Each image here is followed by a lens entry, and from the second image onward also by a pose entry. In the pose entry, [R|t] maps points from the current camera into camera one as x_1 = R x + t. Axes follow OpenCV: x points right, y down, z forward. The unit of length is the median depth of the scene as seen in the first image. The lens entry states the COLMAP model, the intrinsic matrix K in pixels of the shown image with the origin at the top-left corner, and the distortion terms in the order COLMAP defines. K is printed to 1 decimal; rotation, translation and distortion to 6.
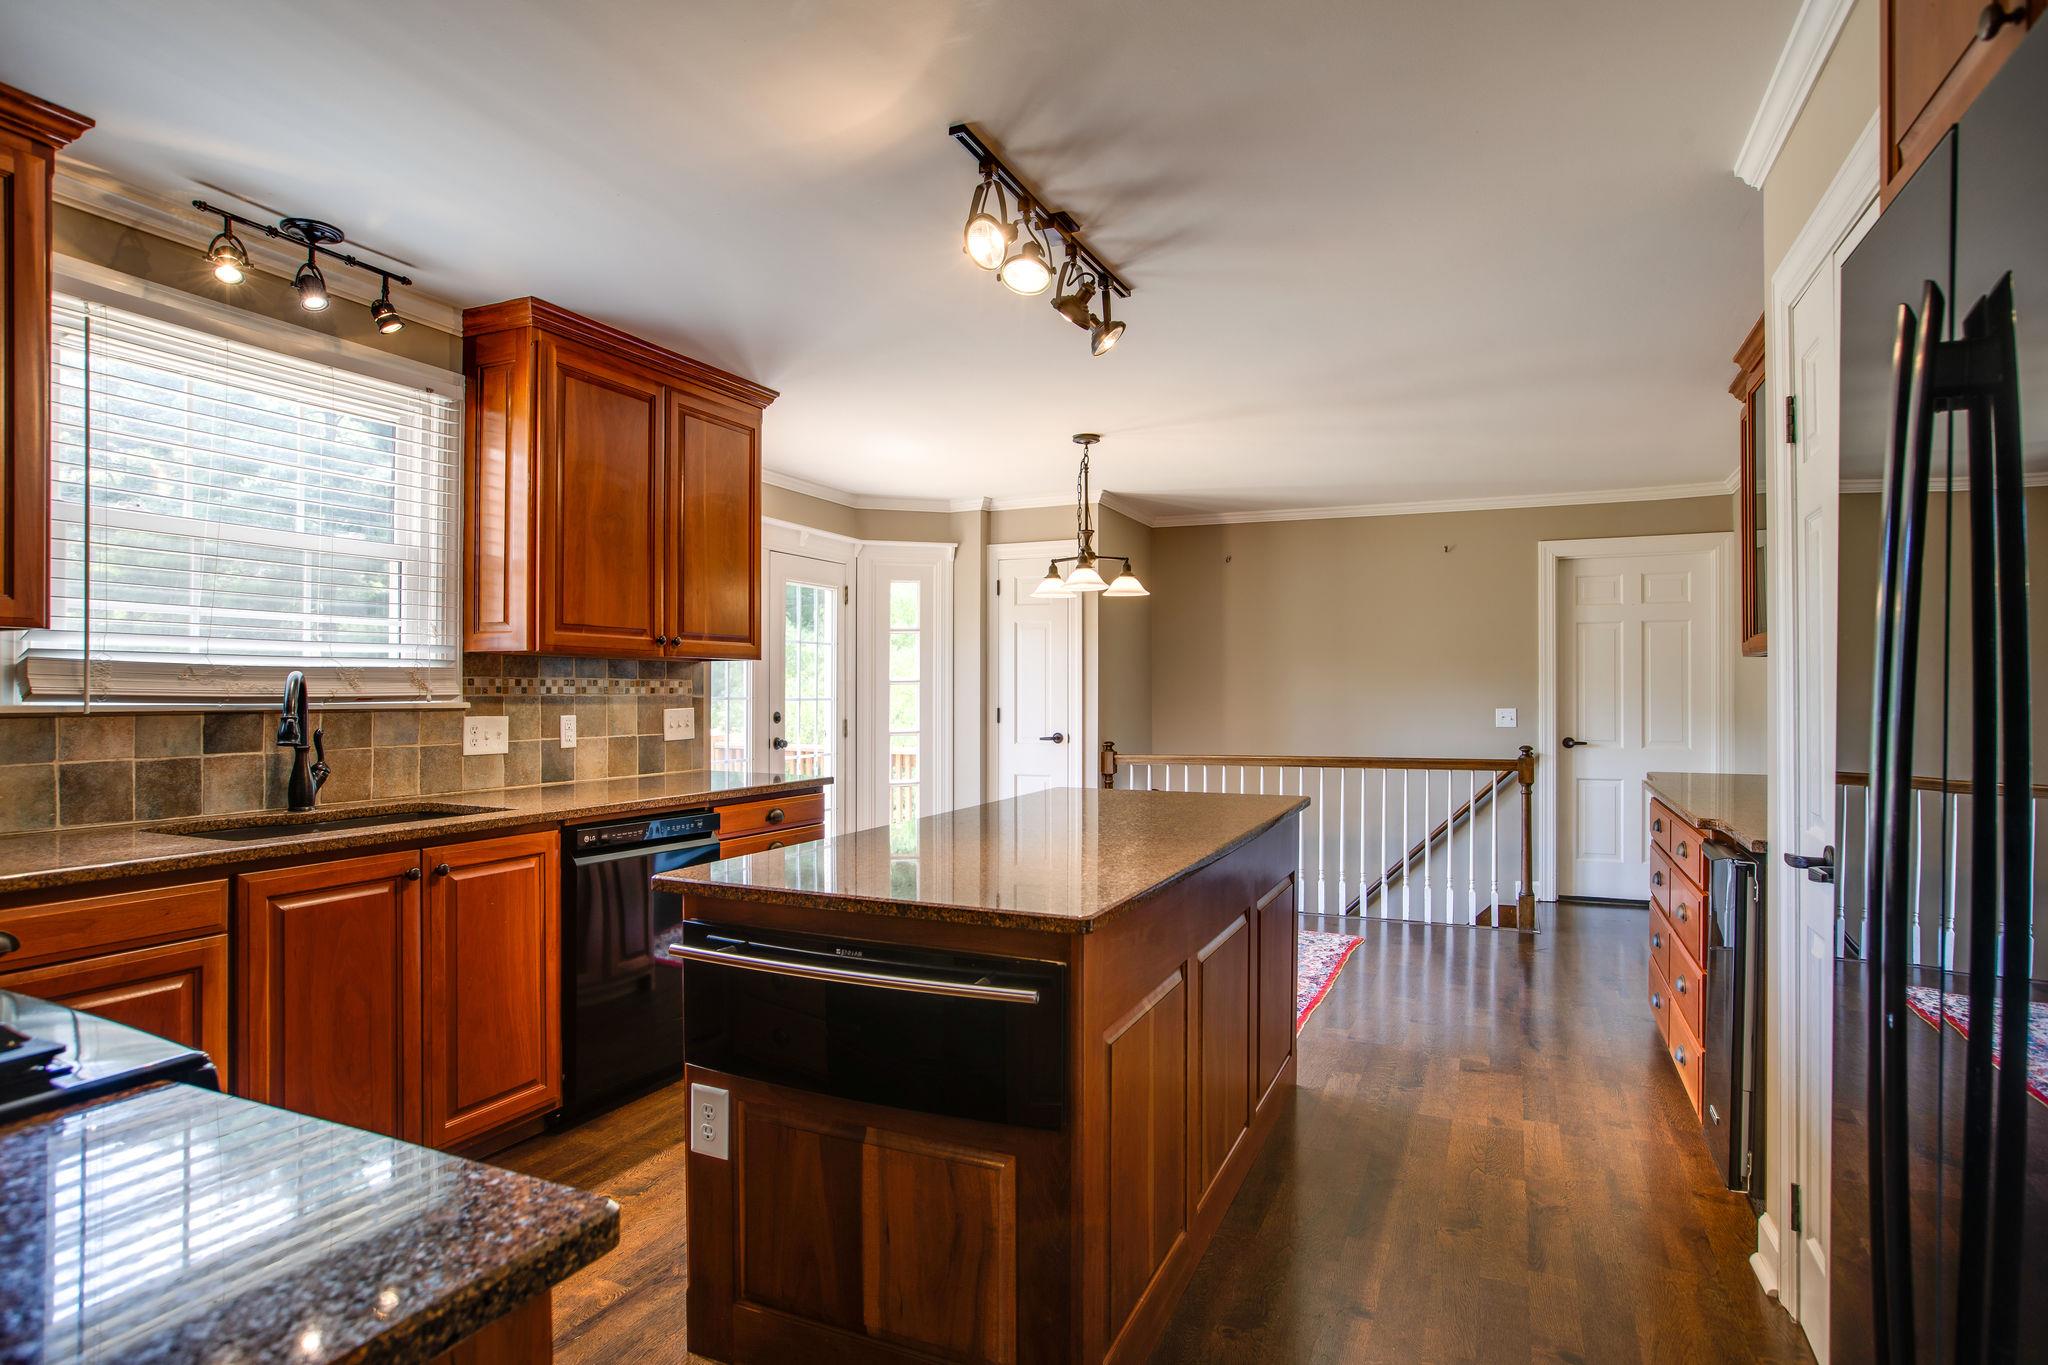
lens RADIAL K [[1099.8, 0, 1021.1], [0, 1099.8, 685.8], [0, 0, 1]] dist [-0.044671, 0.026473]
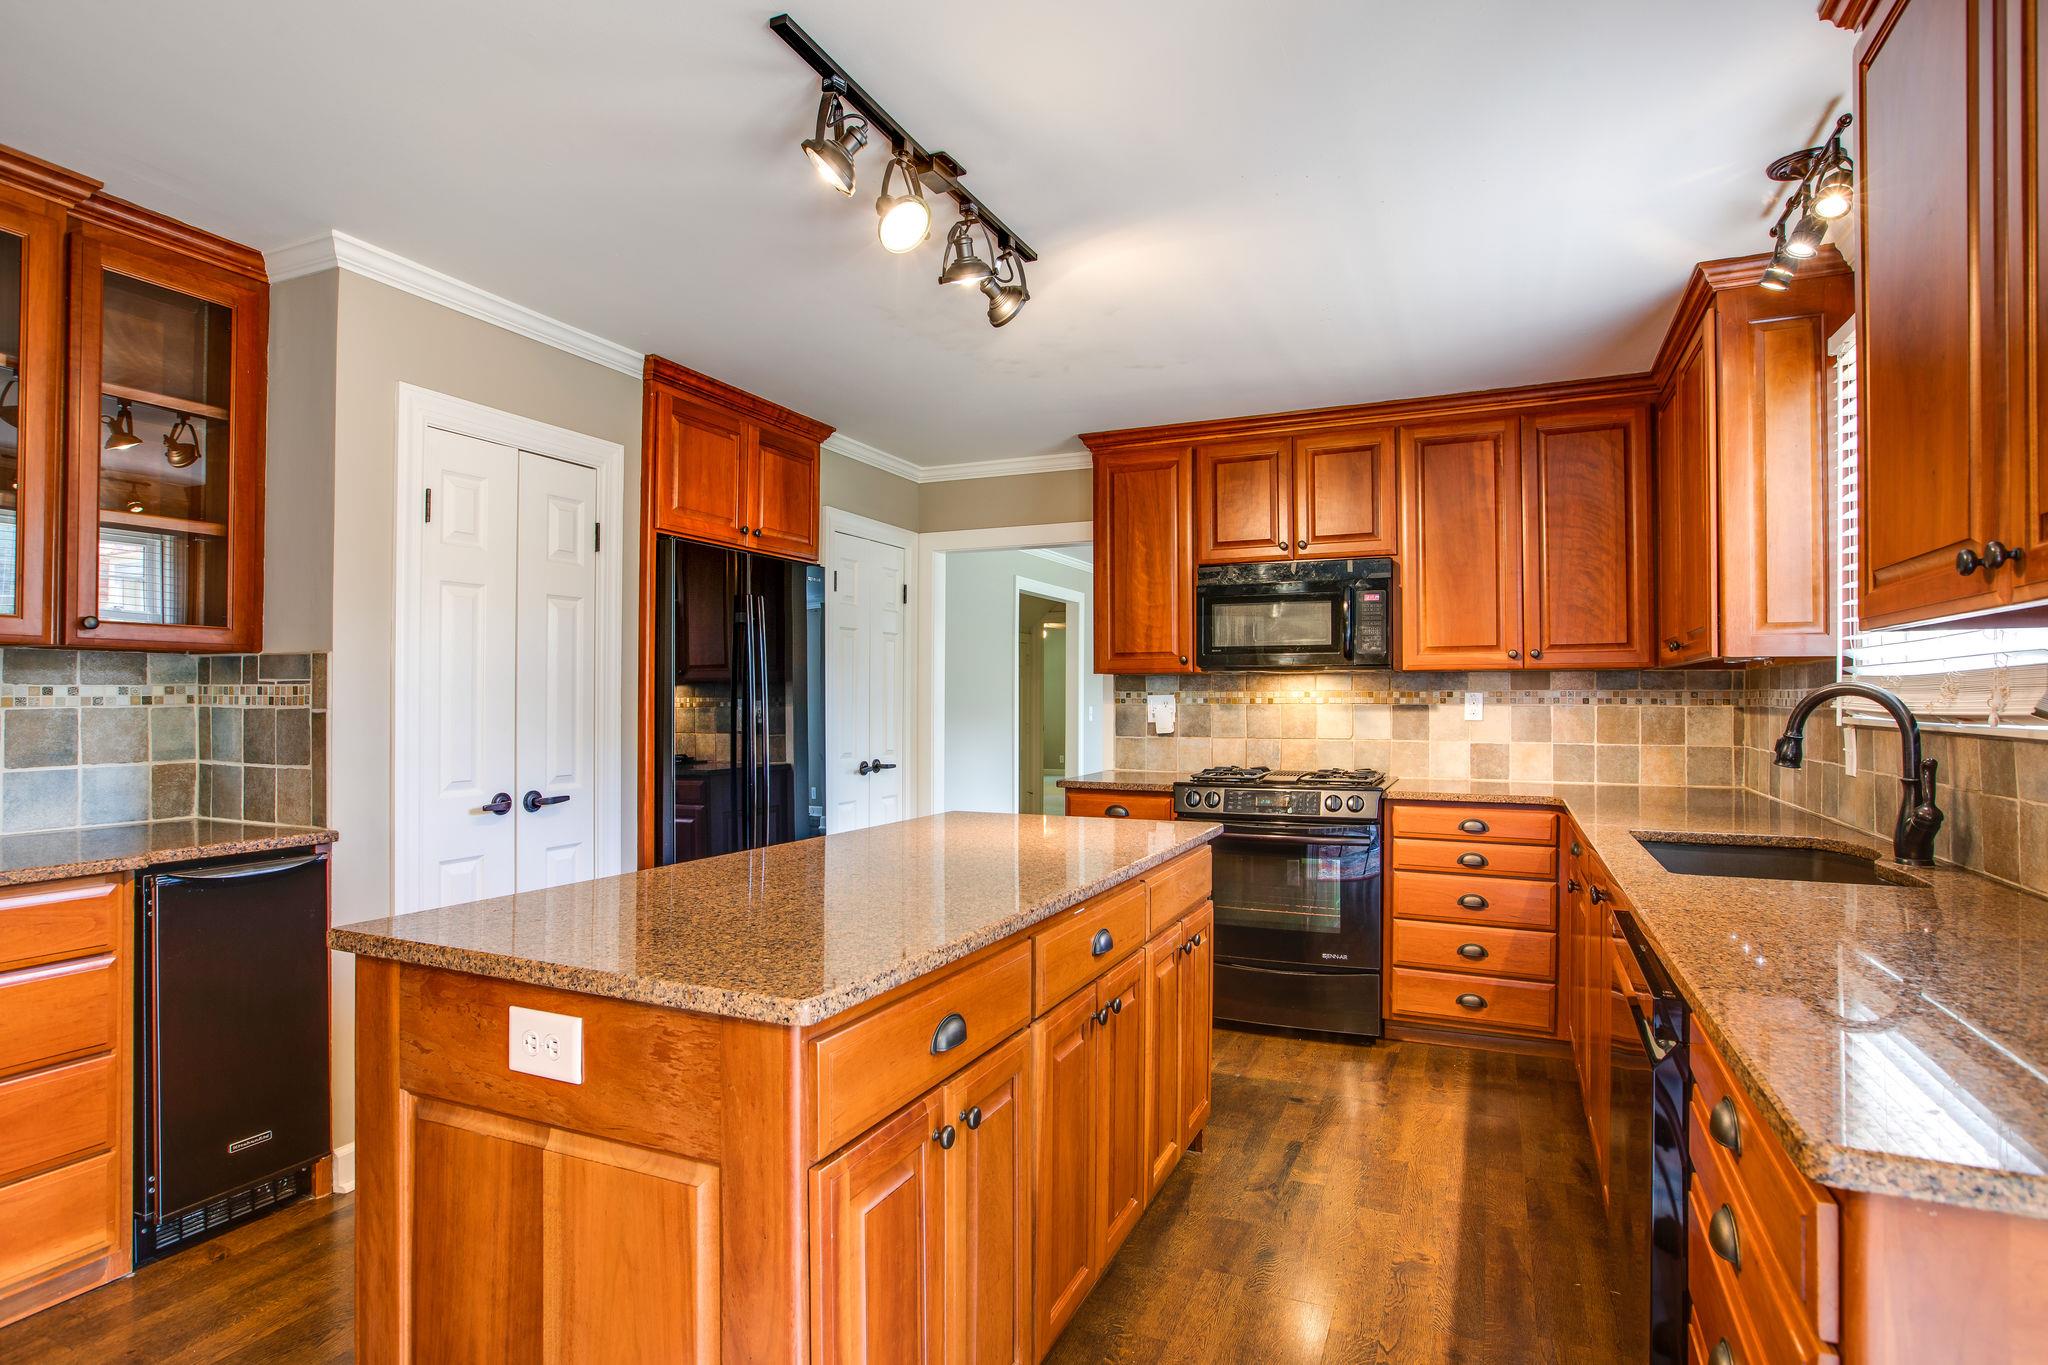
lens RADIAL K [[1052.0, 0, 1025.2], [0, 1052.0, 685.9], [0, 0, 1]] dist [-0.063732, 0.035948]
pose [[-0.999987, -0.002052, 0.004612, -0.038948], [-0.002130, 0.999852, -0.017088, 0.003503], [-0.004576, -0.017098, -0.999843, 1.484303]]
